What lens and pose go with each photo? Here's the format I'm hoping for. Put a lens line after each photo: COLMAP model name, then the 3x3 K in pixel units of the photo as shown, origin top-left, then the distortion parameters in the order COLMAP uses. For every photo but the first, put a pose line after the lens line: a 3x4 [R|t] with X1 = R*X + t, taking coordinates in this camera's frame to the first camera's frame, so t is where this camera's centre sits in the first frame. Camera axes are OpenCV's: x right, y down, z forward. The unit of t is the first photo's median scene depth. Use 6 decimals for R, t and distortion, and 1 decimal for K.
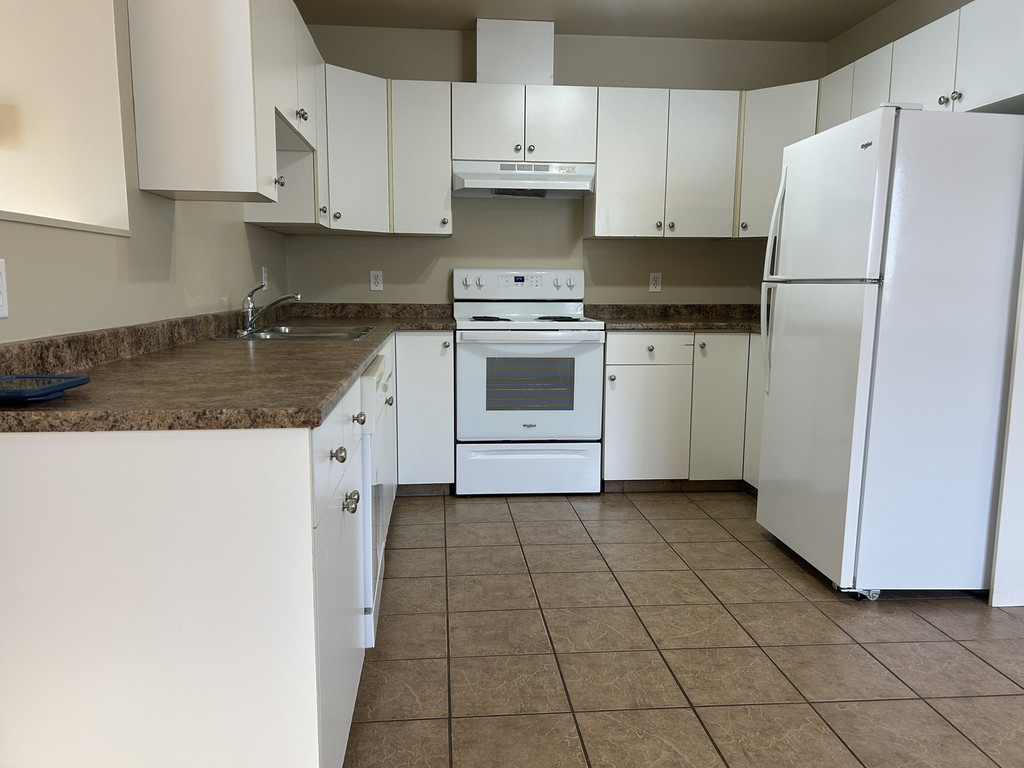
lens RADIAL K [[773.5, 0, 515.5], [0, 773.5, 388.4], [0, 0, 1]] dist [0.056082, -0.046238]
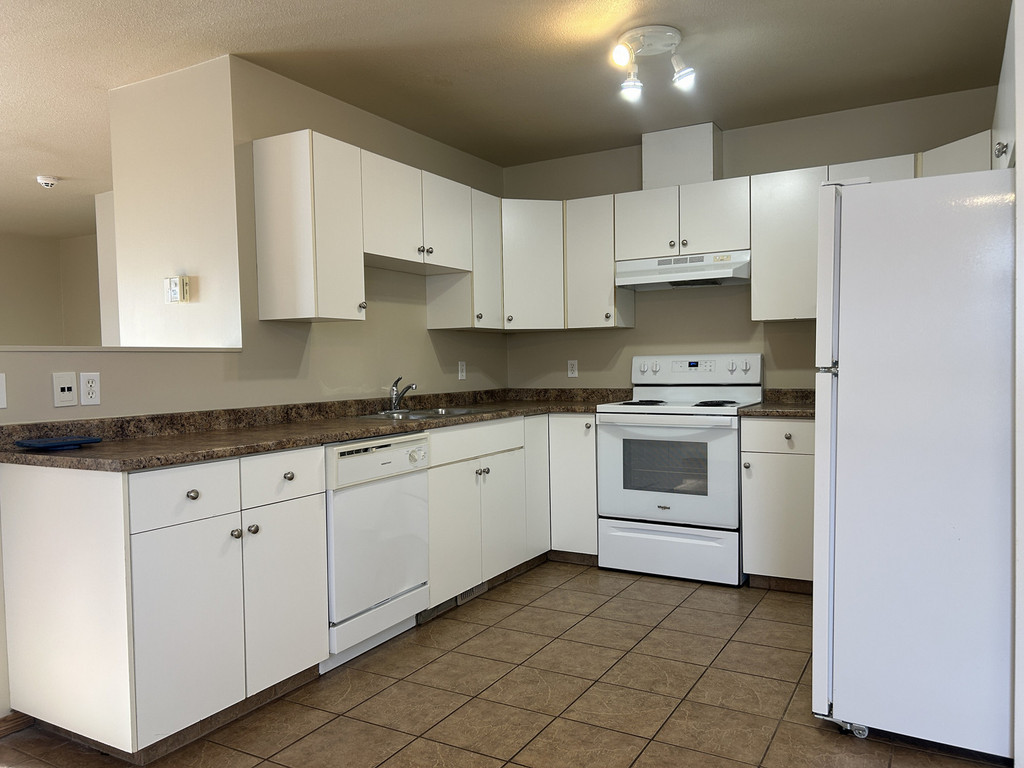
lens RADIAL K [[773.5, 0, 502.6], [0, 773.5, 380.9], [0, 0, 1]] dist [0.056082, -0.046238]
pose [[0.813245, -0.009281, -0.581848, 0.445757], [-0.055498, 0.994078, -0.093426, -0.010471], [0.579269, 0.108269, 0.807914, 0.026256]]
